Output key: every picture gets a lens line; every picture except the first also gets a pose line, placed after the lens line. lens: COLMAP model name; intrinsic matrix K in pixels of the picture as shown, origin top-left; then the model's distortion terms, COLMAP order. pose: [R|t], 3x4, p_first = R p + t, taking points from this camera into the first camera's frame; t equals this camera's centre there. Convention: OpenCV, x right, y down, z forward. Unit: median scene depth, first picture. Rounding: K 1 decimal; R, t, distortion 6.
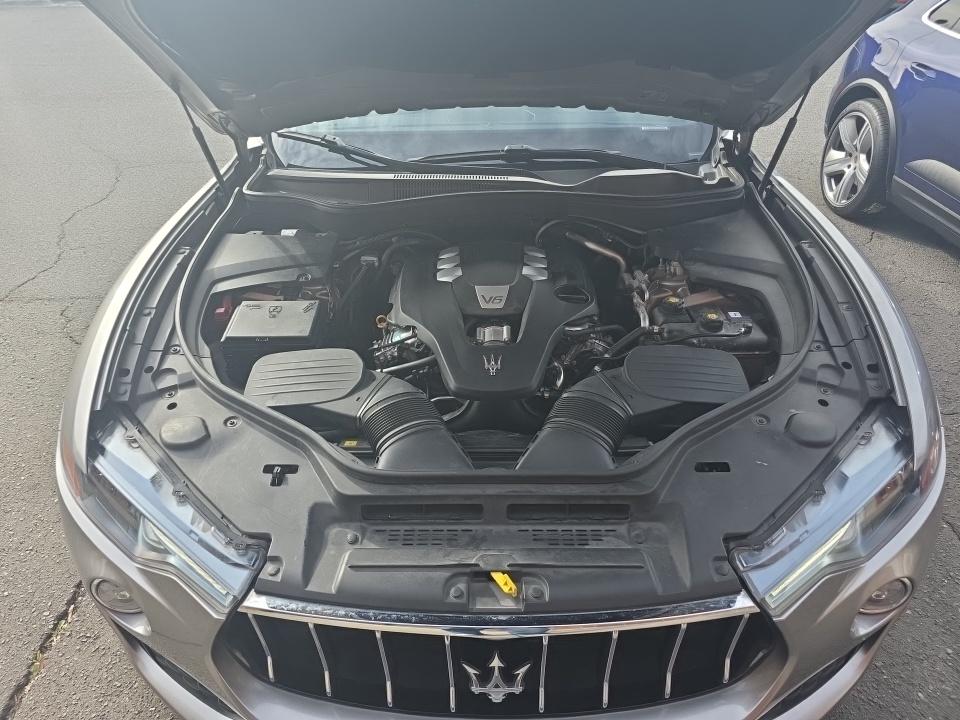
lens RADIAL K [[642.4, 0, 479.4], [0, 642.4, 362.0], [0, 0, 1]] dist [0.041611, -0.029616]
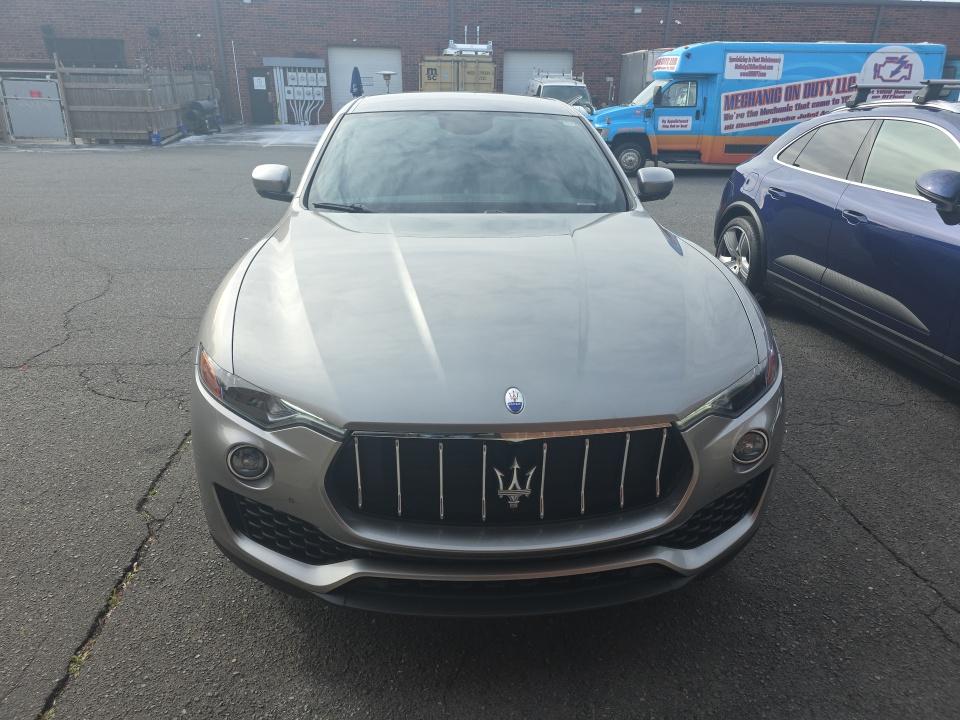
lens RADIAL K [[642.4, 0, 479.5], [0, 642.4, 357.5], [0, 0, 1]] dist [0.041611, -0.029616]
pose [[0.995146, -0.007394, 0.098129, -0.058965], [0.028332, 0.976480, -0.213736, 0.148633], [-0.094241, 0.215479, 0.971950, -0.160819]]
